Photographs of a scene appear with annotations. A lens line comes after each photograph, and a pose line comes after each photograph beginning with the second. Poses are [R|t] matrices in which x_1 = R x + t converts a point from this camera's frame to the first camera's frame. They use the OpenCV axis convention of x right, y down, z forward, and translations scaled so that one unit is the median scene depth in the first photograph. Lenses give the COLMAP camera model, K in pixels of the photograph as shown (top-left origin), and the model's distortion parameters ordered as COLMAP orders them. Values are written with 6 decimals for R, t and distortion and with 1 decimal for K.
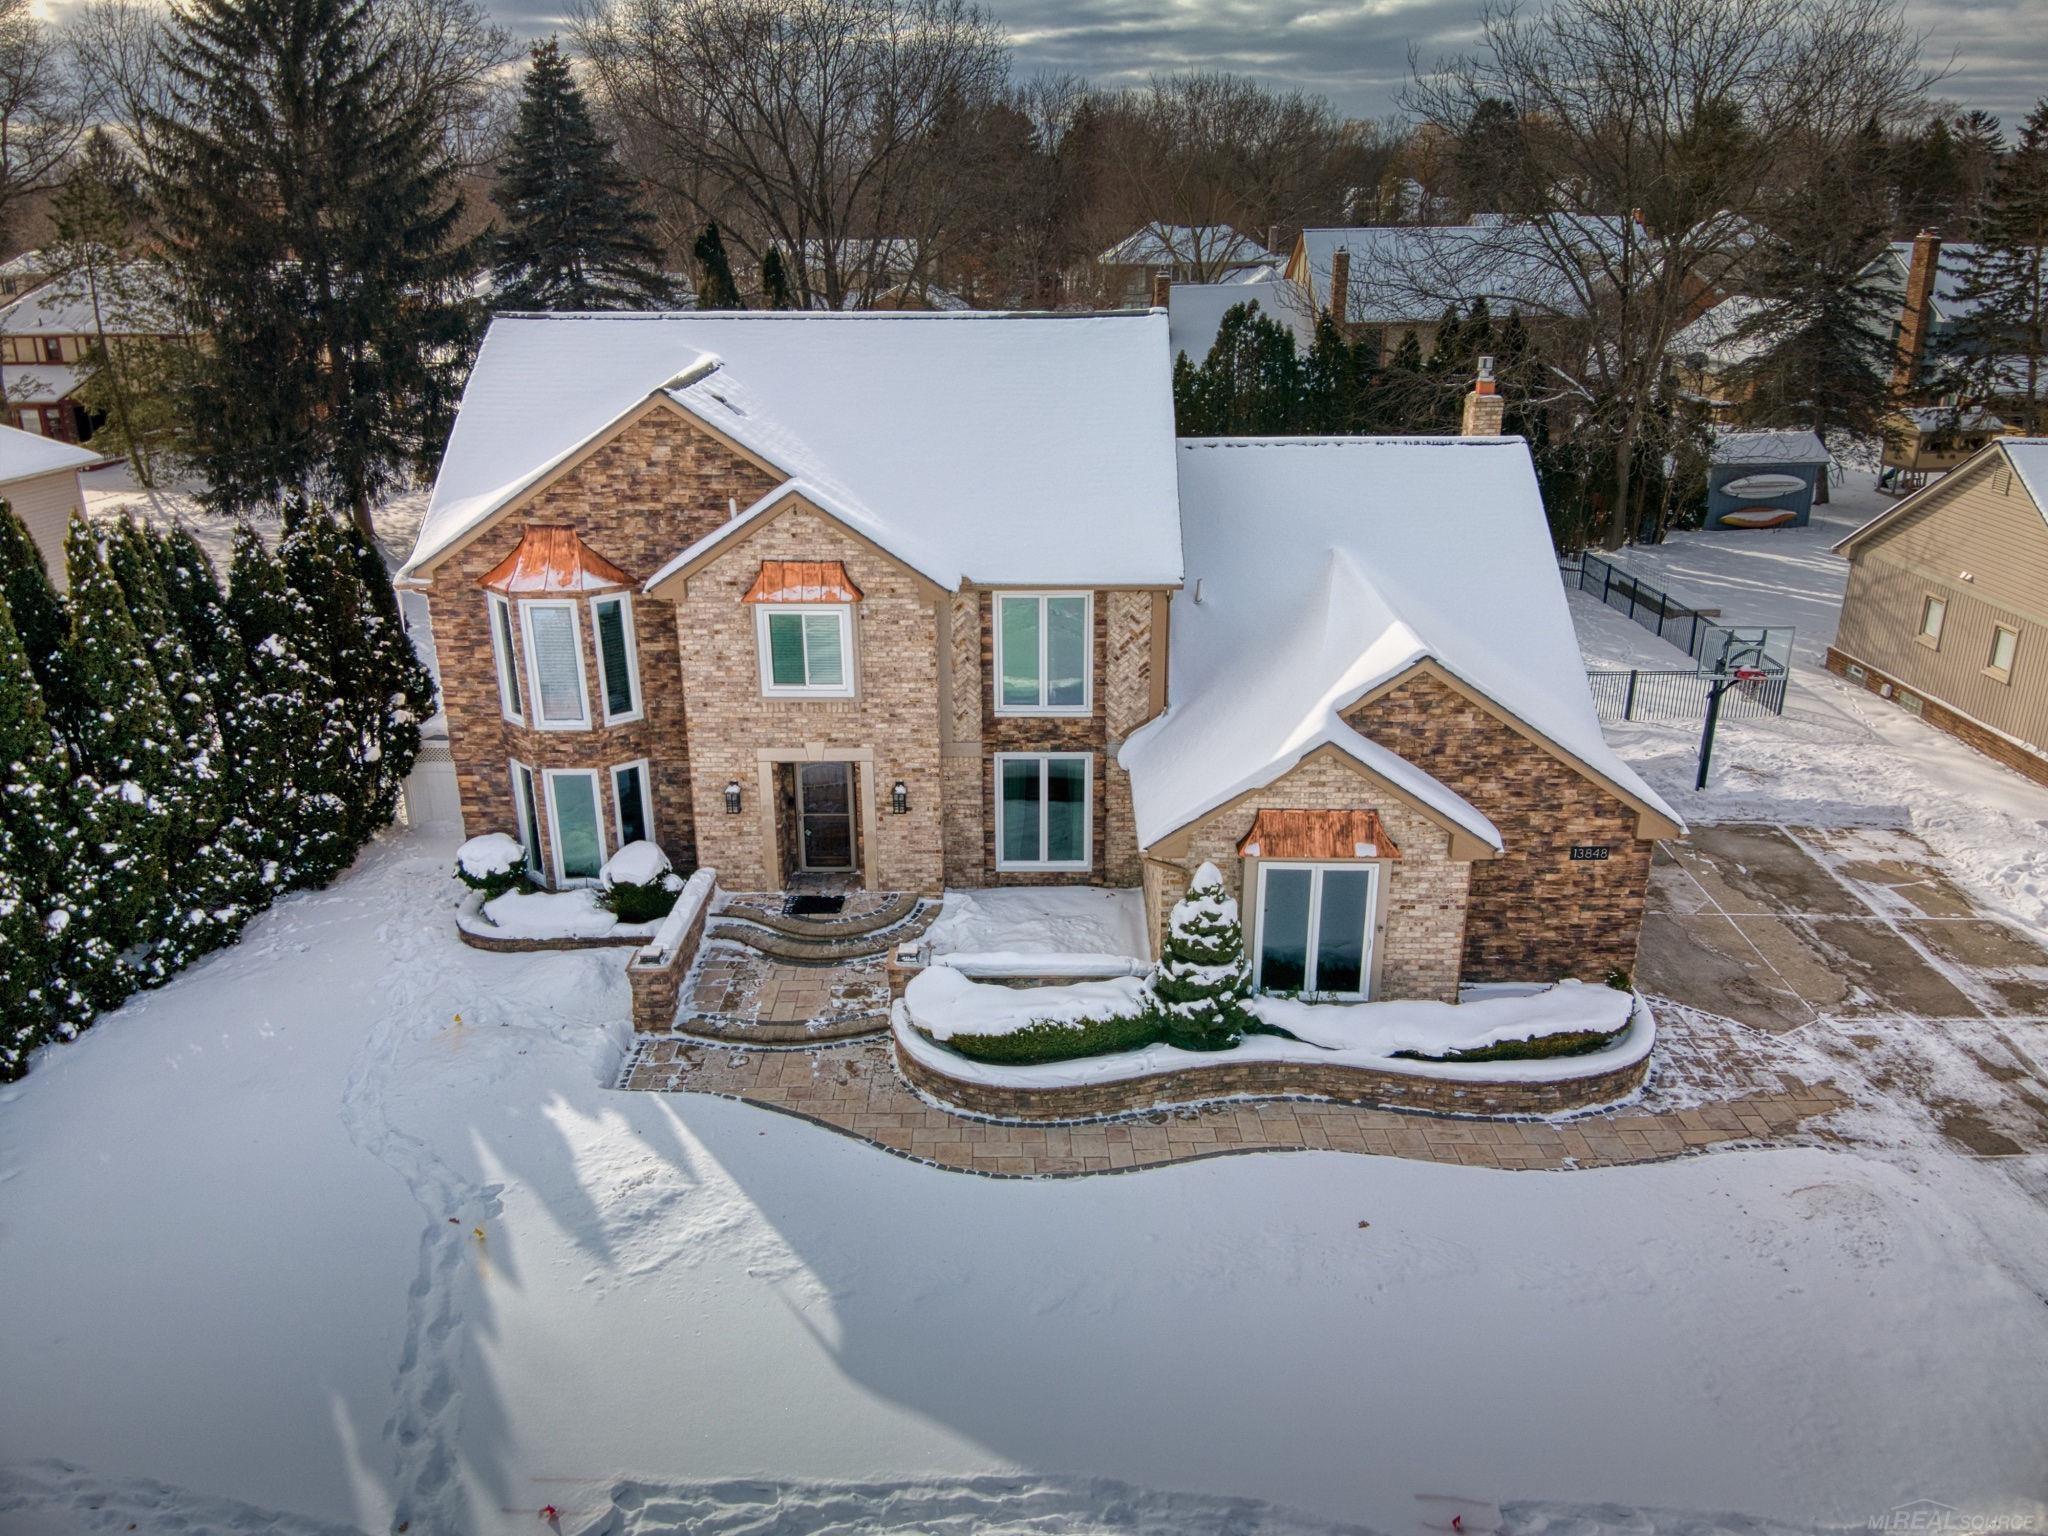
lens RADIAL K [[1482.6, 0, 1015.1], [0, 1482.6, 768.5], [0, 0, 1]] dist [0.154929, -0.241318]
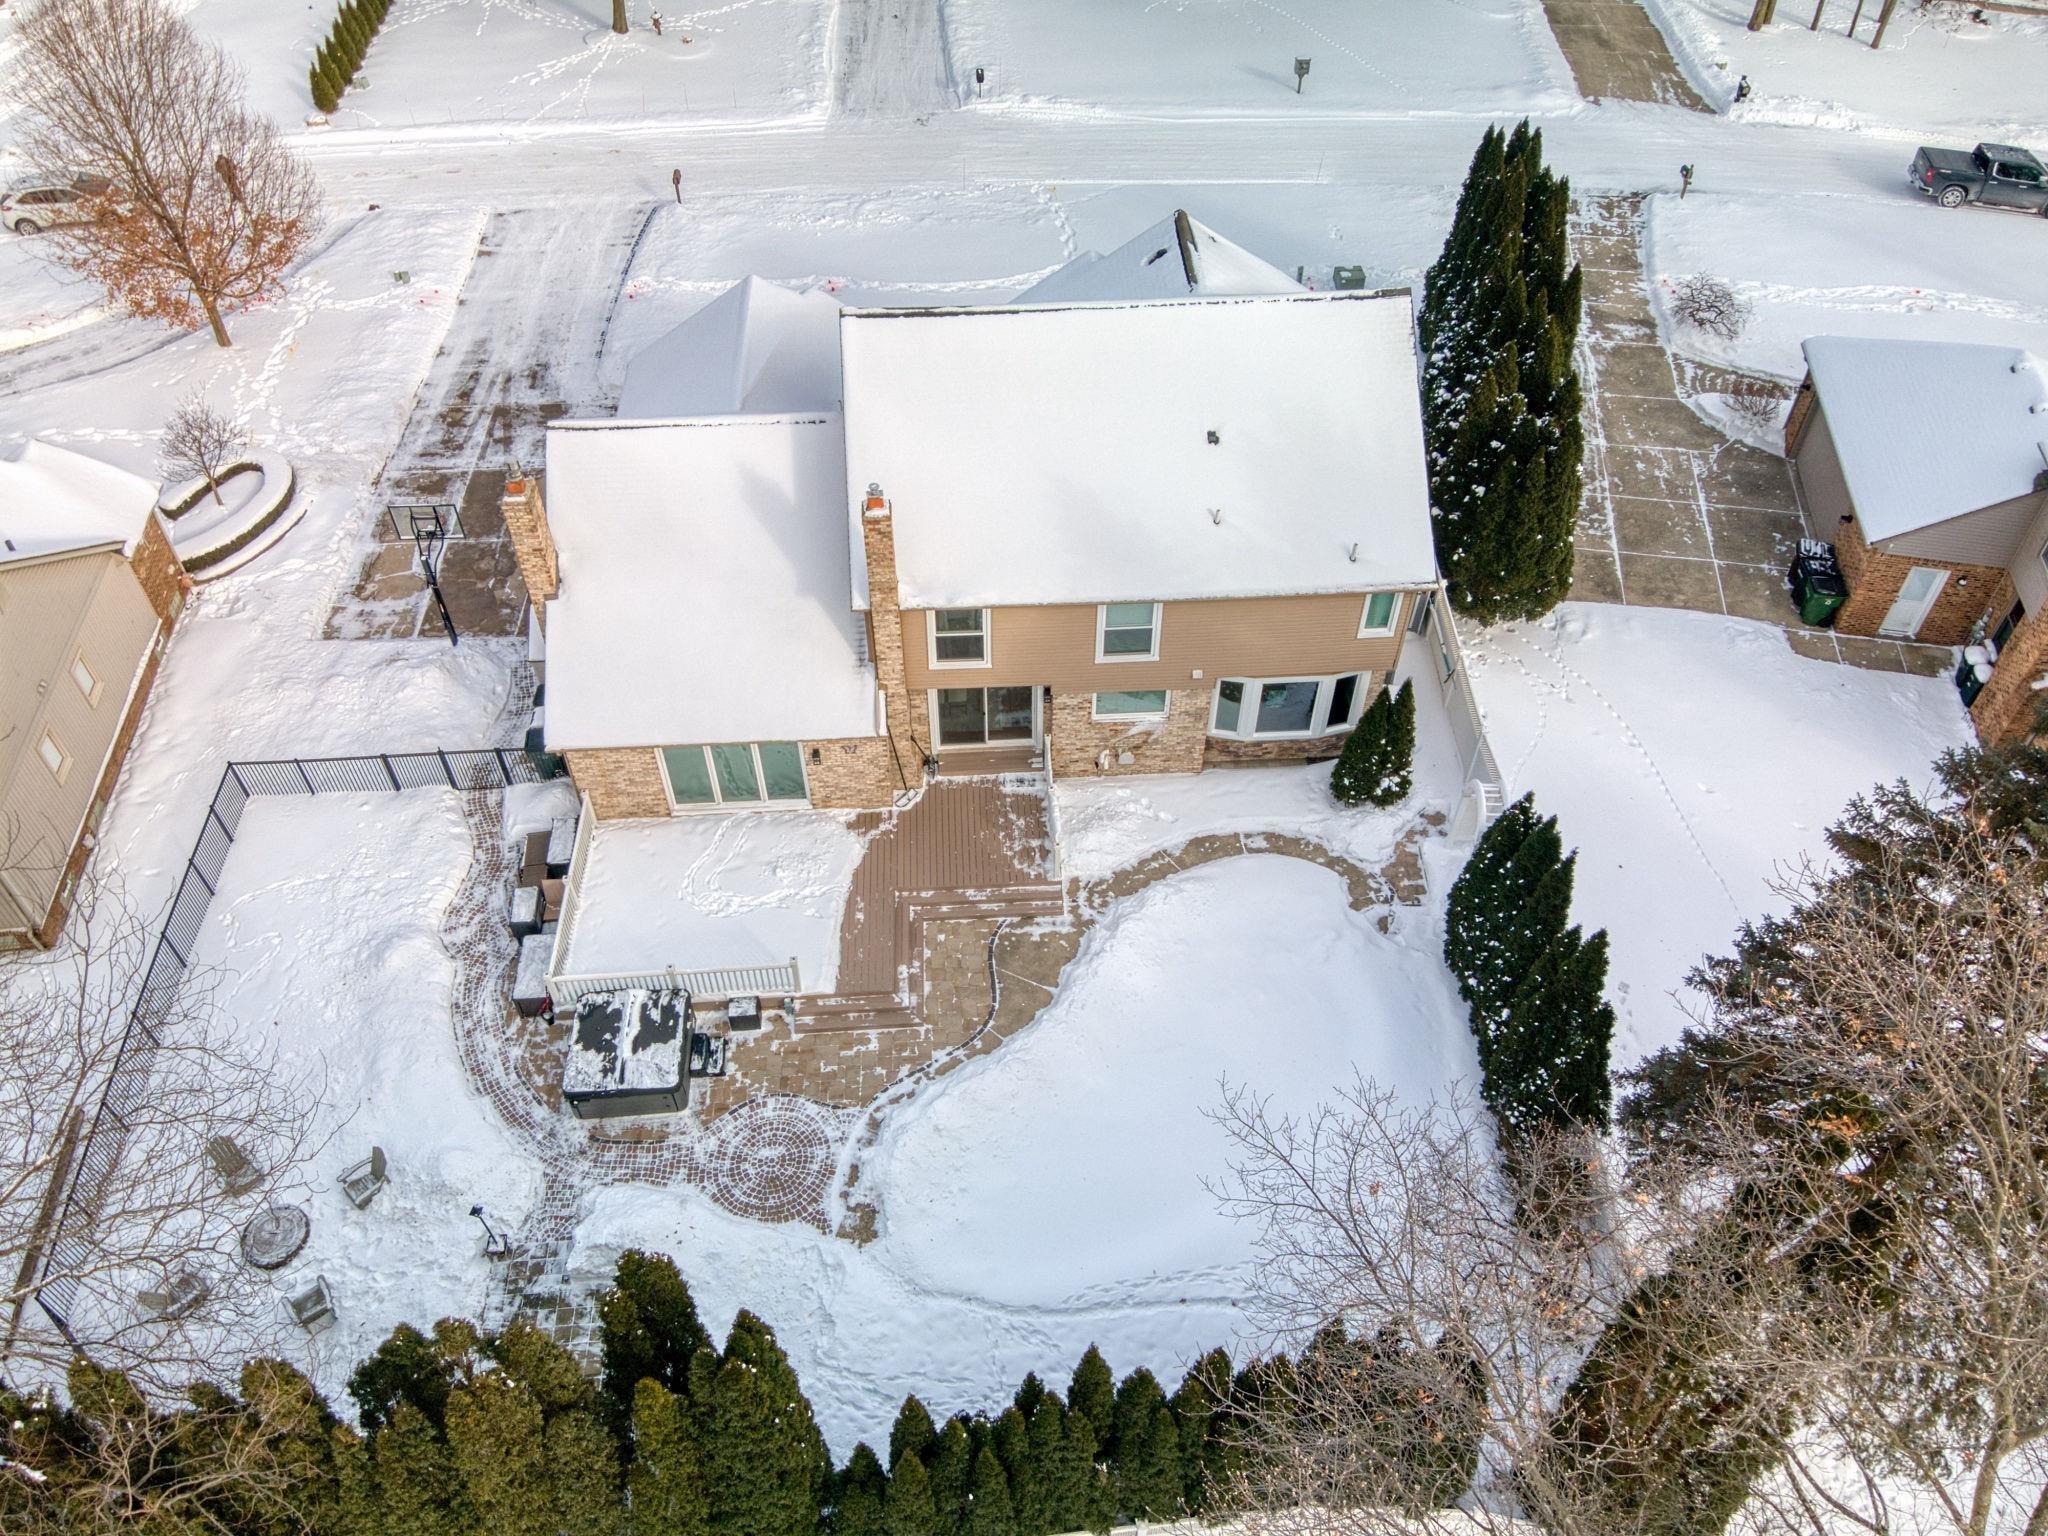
lens RADIAL K [[1486.6, 0, 1009.1], [0, 1486.6, 758.0], [0, 0, 1]] dist [0.205135, -0.371504]
pose [[-0.997382, 0.059938, -0.040451, 0.043954], [-0.014105, 0.387385, 0.921810, -1.487852], [0.070922, 0.919967, -0.385526, 2.093875]]
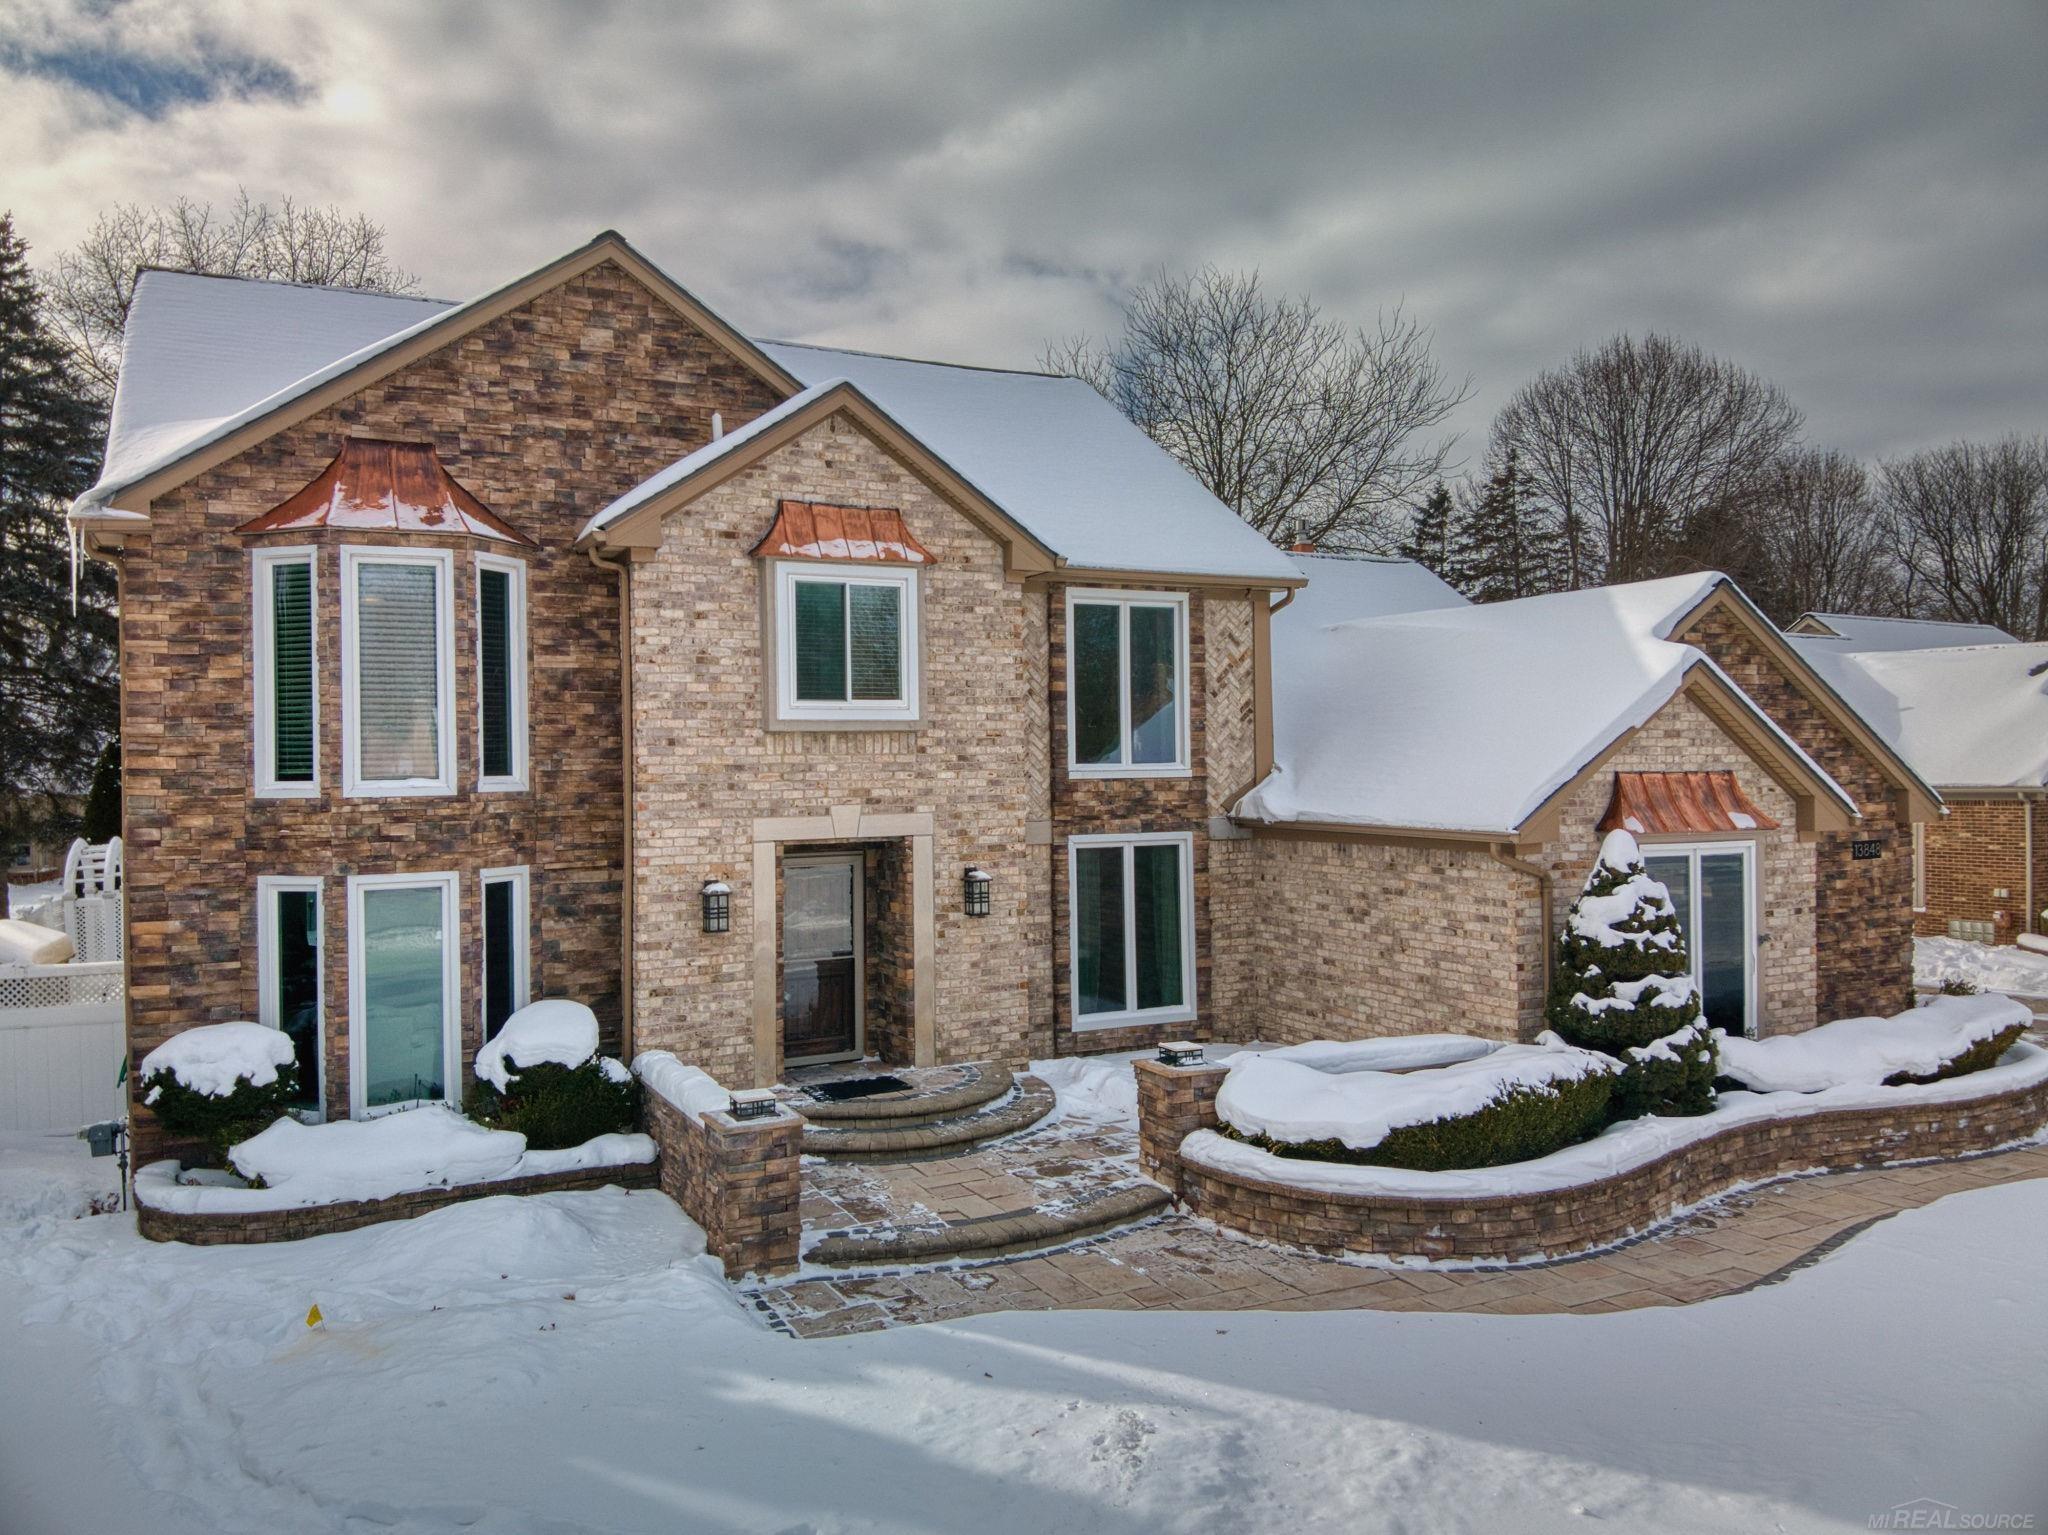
lens RADIAL K [[1499.9, 0, 1003.3], [0, 1499.9, 762.1], [0, 0, 1]] dist [0.136598, -0.260375]
pose [[0.886166, -0.002114, 0.463363, -0.377855], [0.168875, 0.932686, -0.318713, 0.180547], [-0.431498, 0.360683, 0.826872, 0.471031]]
